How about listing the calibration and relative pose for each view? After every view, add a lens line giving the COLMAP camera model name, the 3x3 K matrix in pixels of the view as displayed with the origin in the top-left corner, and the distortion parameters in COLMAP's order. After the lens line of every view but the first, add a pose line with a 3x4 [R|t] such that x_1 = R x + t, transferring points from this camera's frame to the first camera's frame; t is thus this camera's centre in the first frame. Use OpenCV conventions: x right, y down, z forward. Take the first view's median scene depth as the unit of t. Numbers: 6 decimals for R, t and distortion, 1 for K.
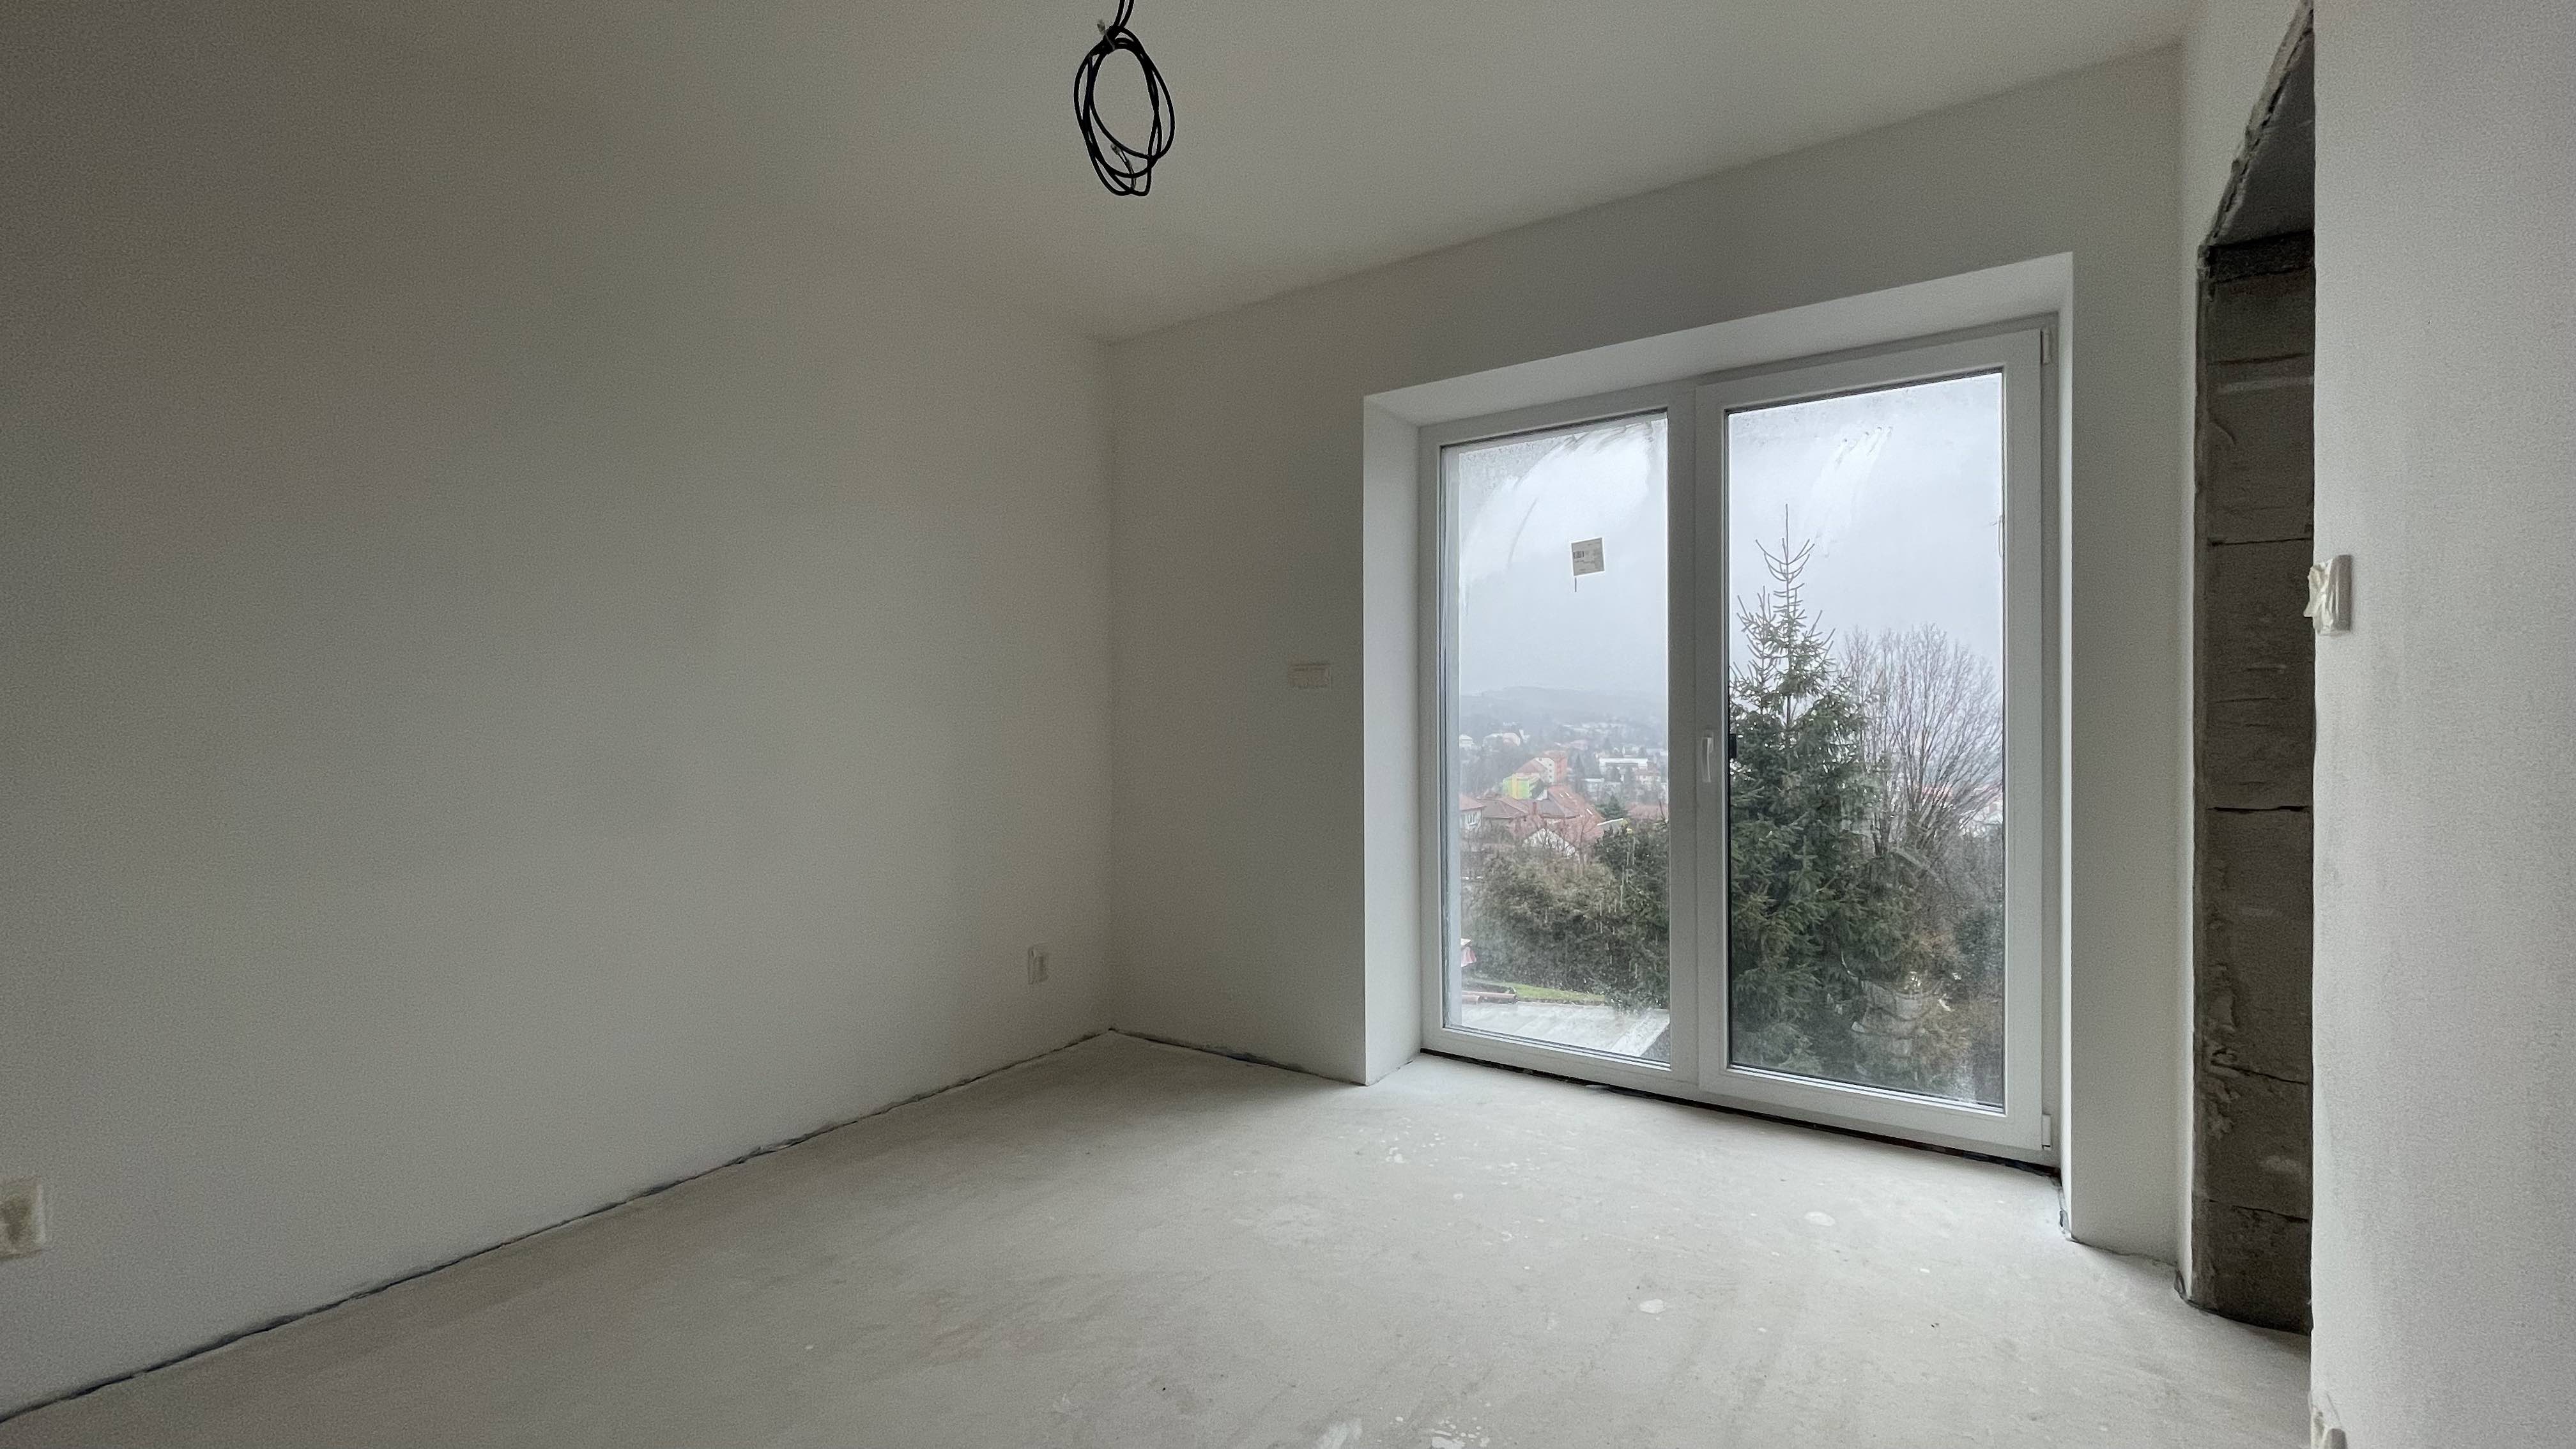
lens RADIAL K [[1031.5, 0, 1301.0], [0, 1031.5, 728.7], [0, 0, 1]] dist [-0.002390, -0.000537]
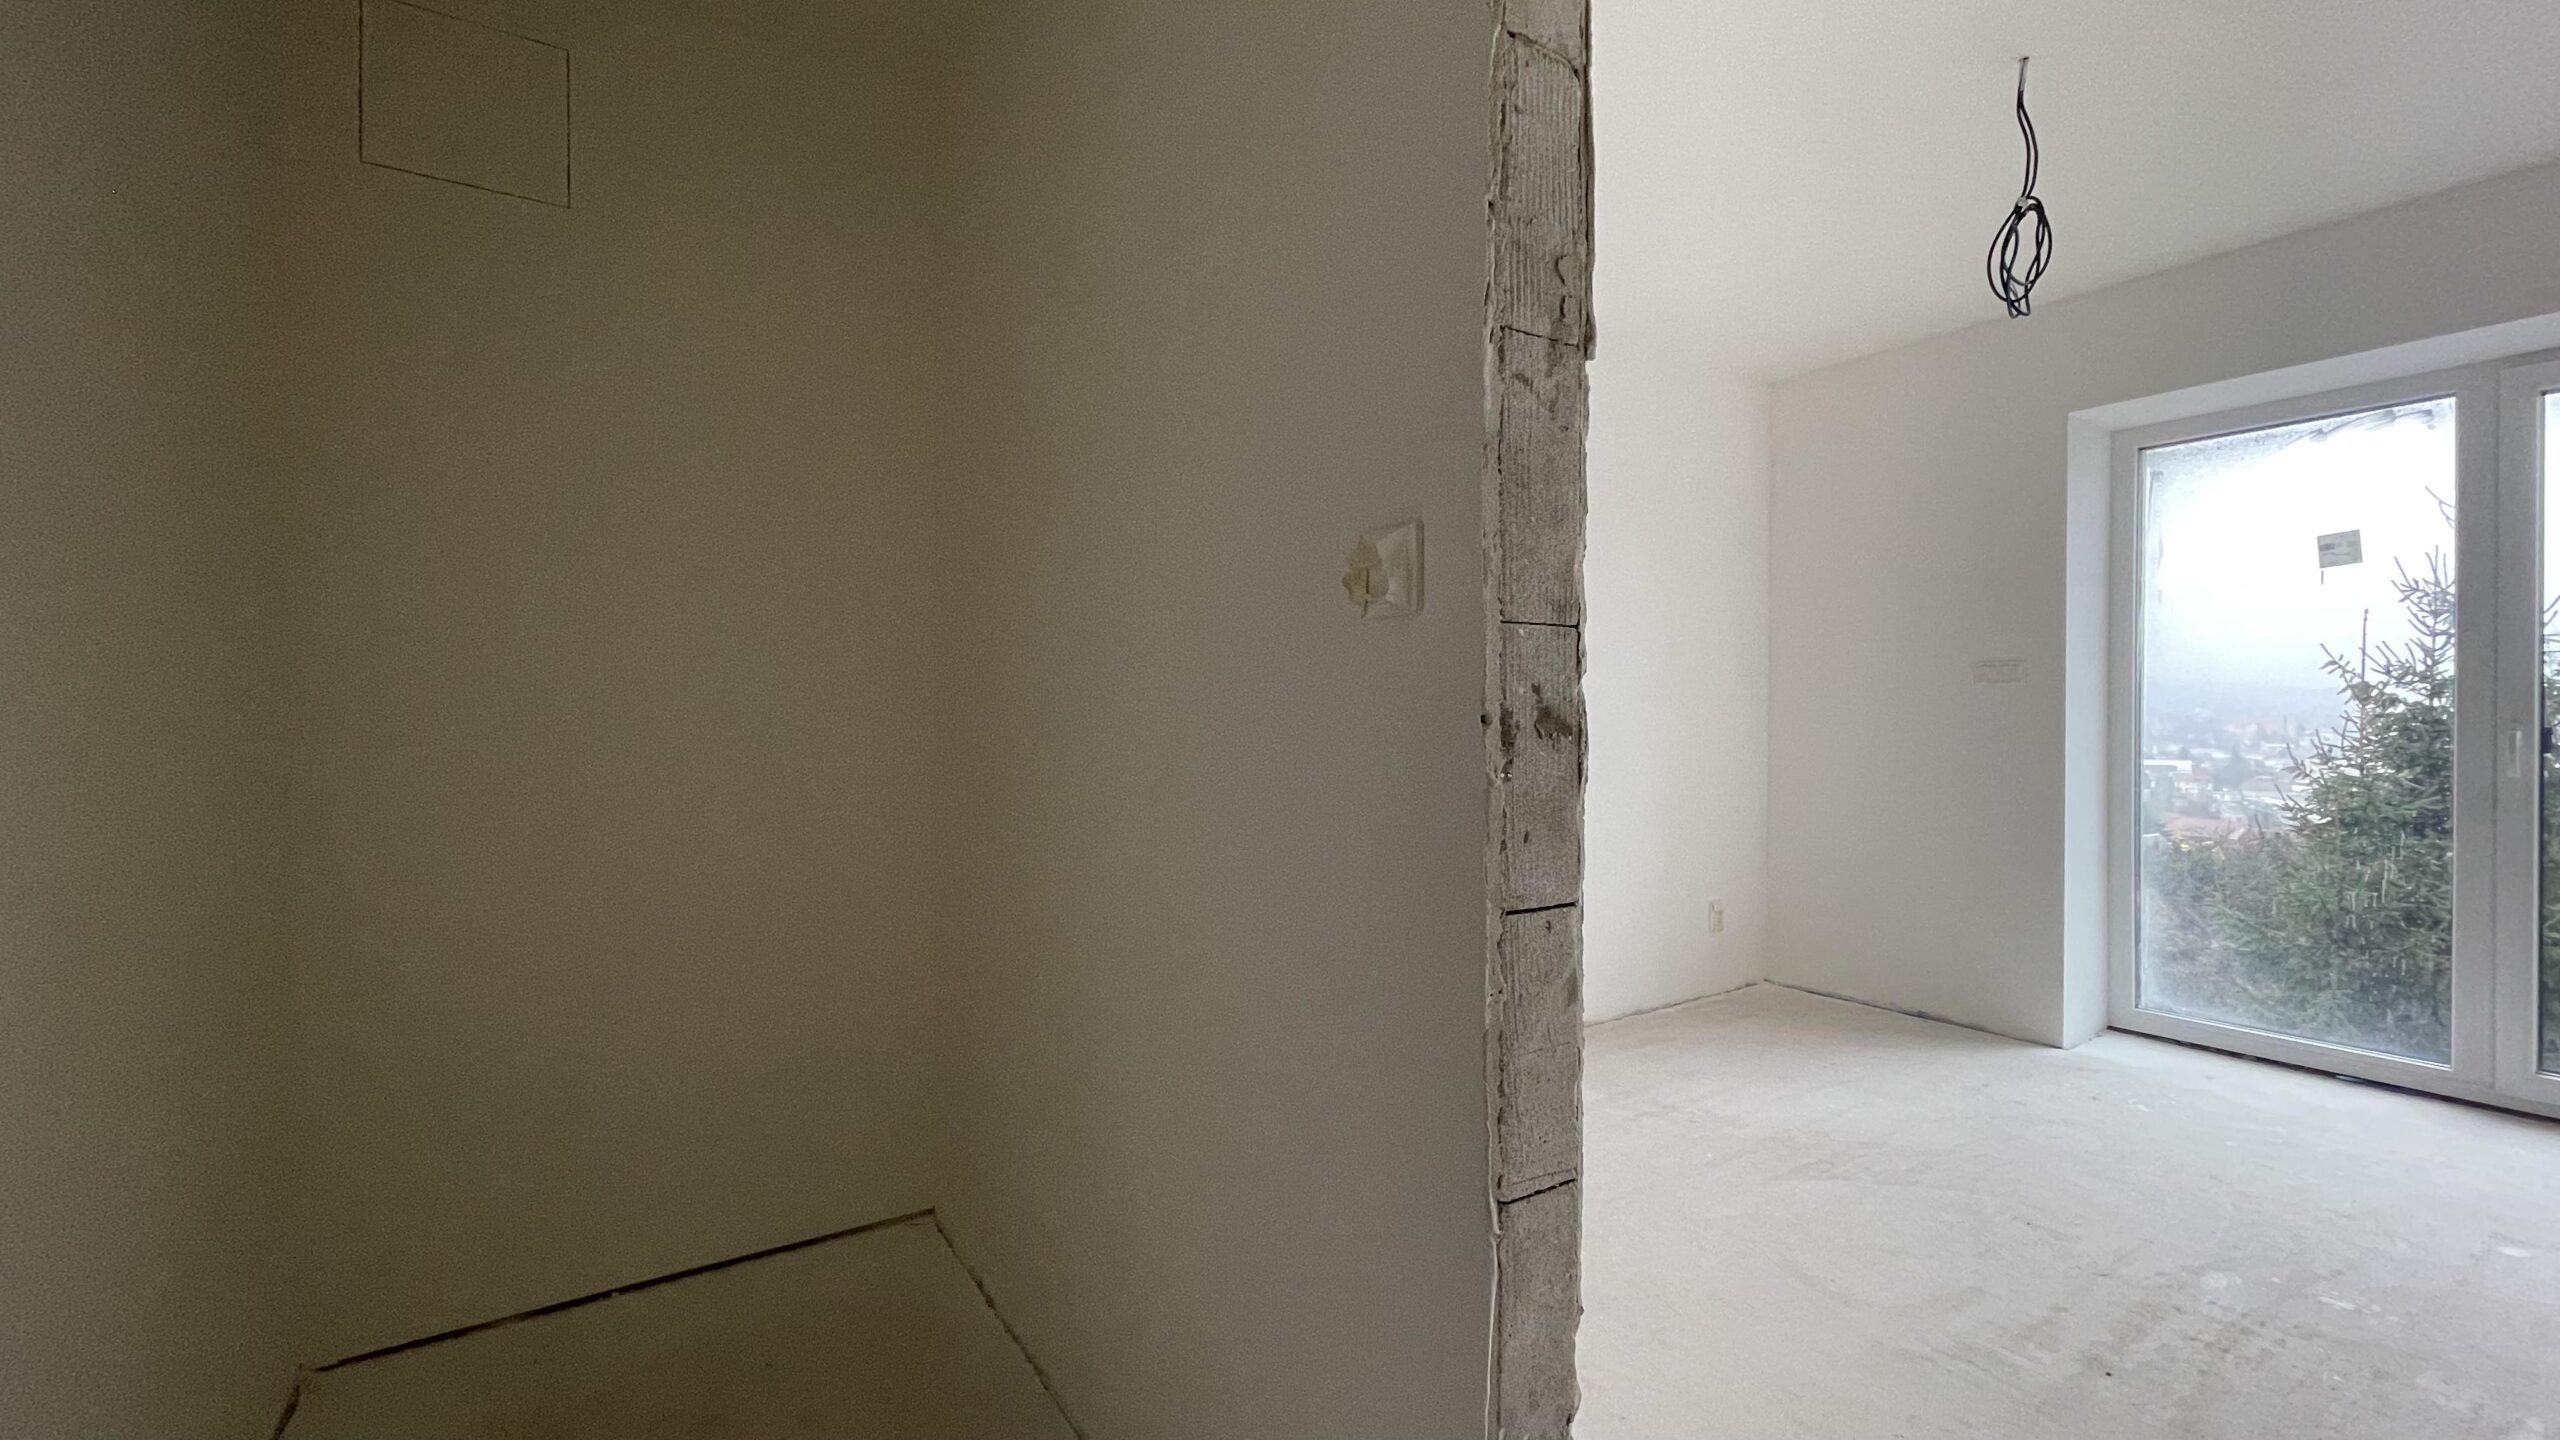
lens RADIAL K [[1025.1, 0, 1292.9], [0, 1025.1, 724.2], [0, 0, 1]] dist [-0.002390, -0.000537]
pose [[0.922640, 0.005990, -0.385615, -0.261055], [-0.004615, 0.999979, 0.004491, 0.003106], [0.385634, -0.002364, 0.922649, -0.291139]]
